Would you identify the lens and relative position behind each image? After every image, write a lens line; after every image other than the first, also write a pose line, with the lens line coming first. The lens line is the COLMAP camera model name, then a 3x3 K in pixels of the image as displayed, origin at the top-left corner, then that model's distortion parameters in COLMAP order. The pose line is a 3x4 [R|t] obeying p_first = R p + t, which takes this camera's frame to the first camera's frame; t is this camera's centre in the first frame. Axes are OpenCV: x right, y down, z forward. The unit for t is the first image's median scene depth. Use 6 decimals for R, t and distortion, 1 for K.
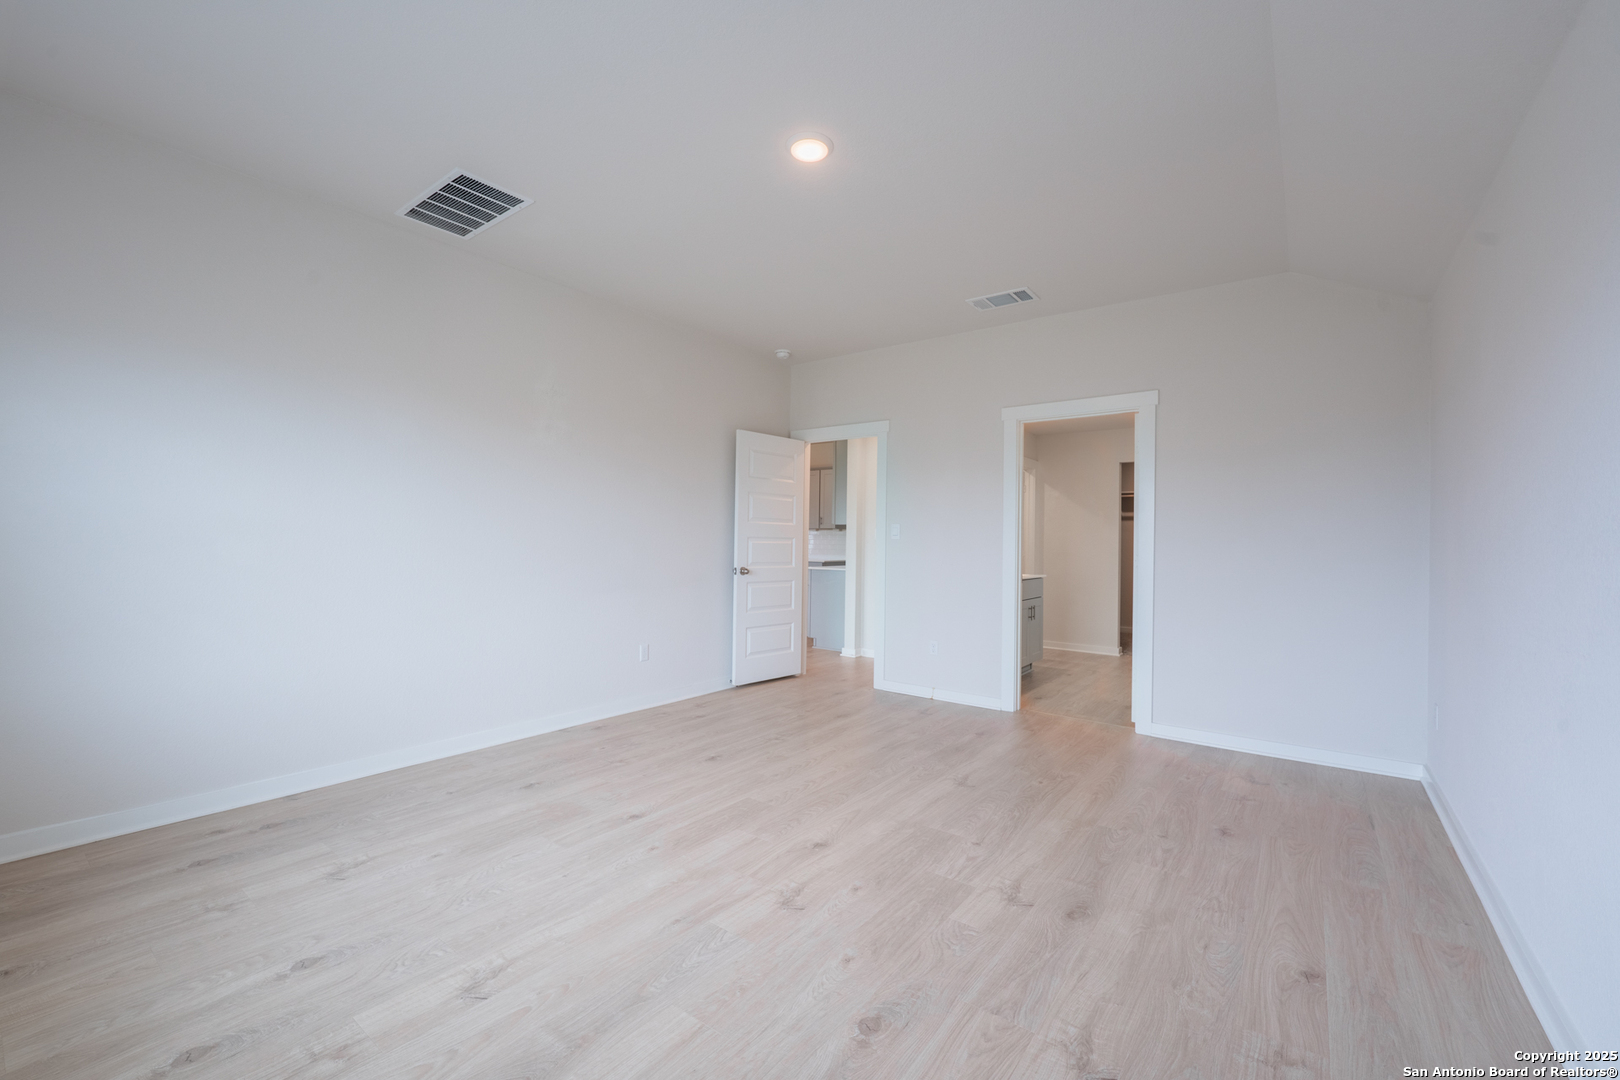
lens RADIAL K [[670.9, 0, 803.1], [0, 670.9, 536.9], [0, 0, 1]] dist [-0.000981, -0.000979]
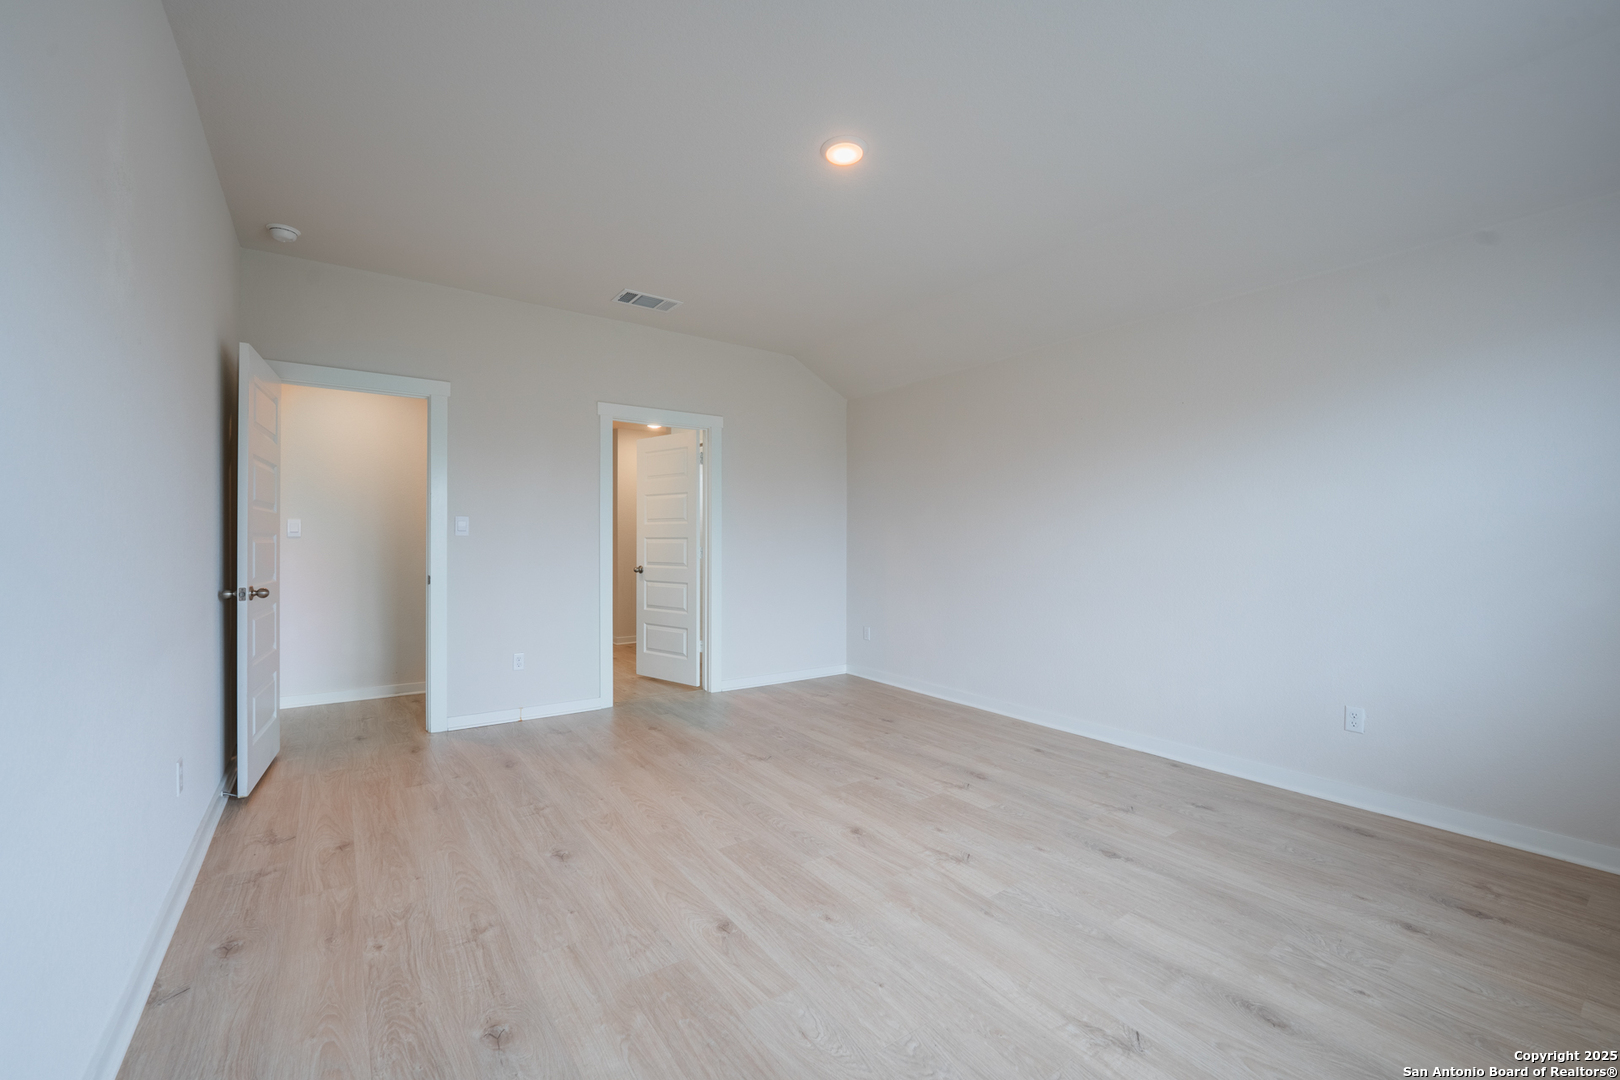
lens RADIAL K [[651.6, 0, 810.0], [0, 651.6, 540.0], [0, 0, 1]] dist [-0.001925, -0.000549]
pose [[0.292673, -0.010467, 0.956155, -0.992981], [-0.009087, 0.999864, 0.013727, -0.013103], [-0.956169, -0.012706, 0.292538, 0.790259]]
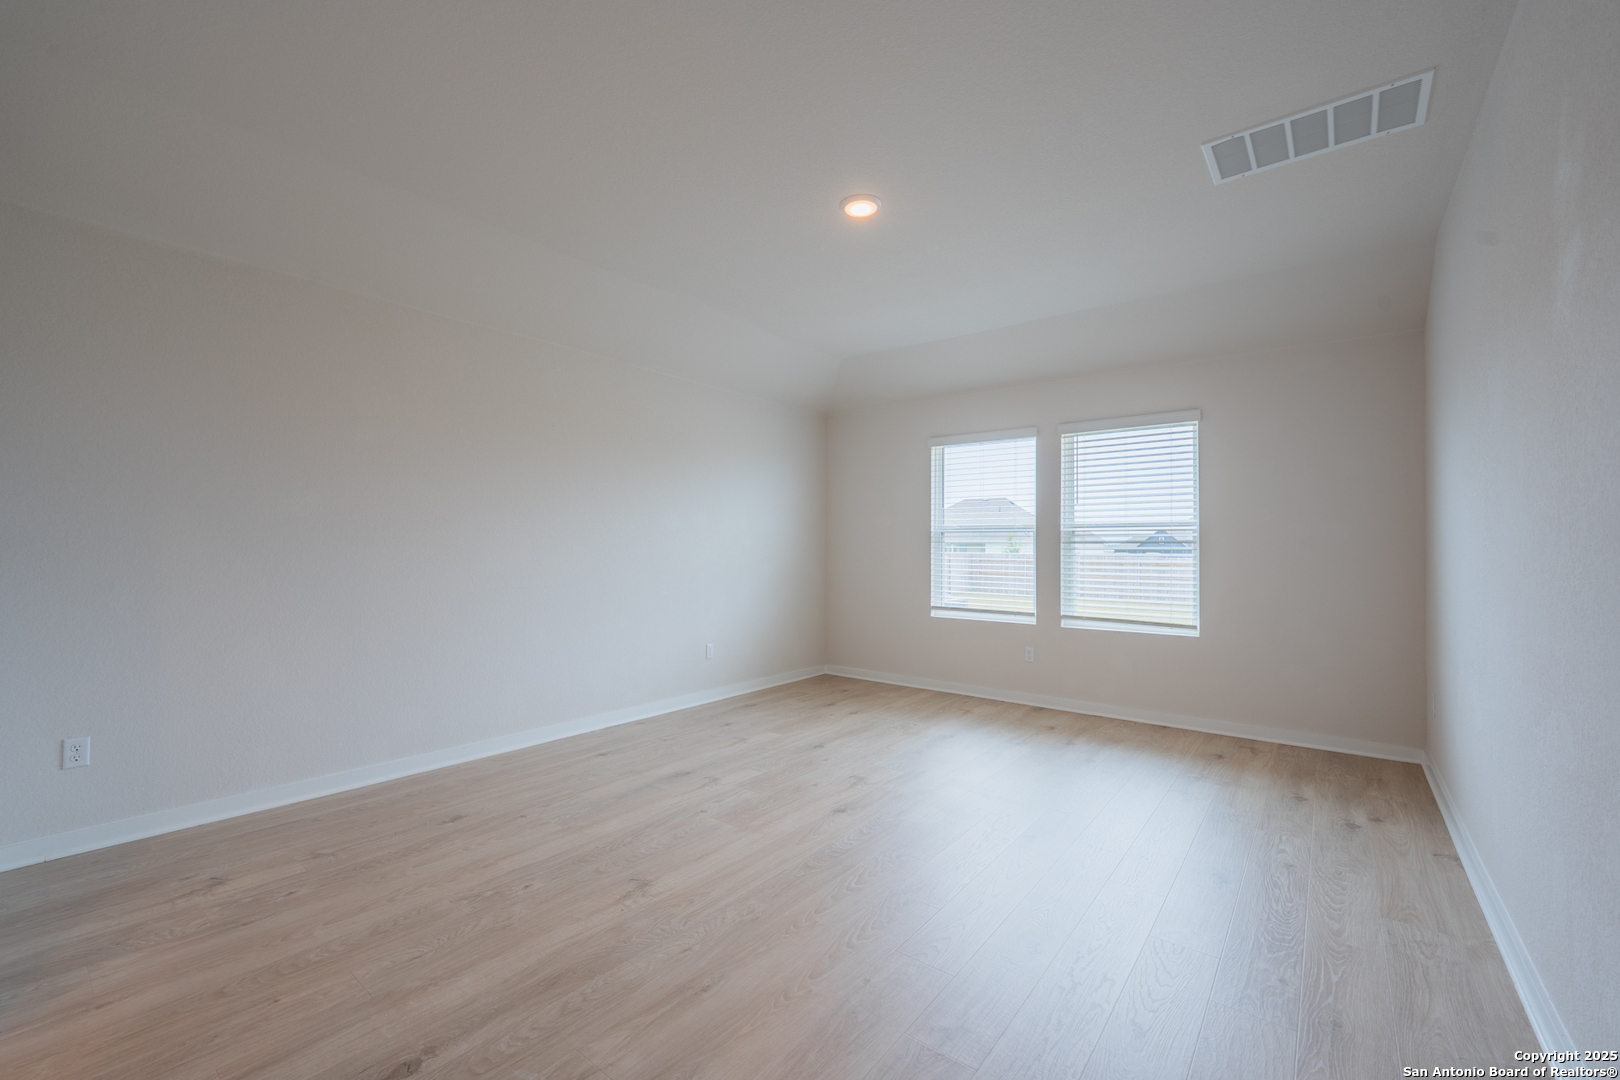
lens RADIAL K [[670.9, 0, 803.1], [0, 670.9, 536.9], [0, 0, 1]] dist [-0.000981, -0.000979]
pose [[-0.999446, -0.019958, 0.026620, 0.069012], [-0.020546, 0.999546, -0.022025, 0.011048], [-0.026169, -0.022560, -0.999403, 2.221441]]
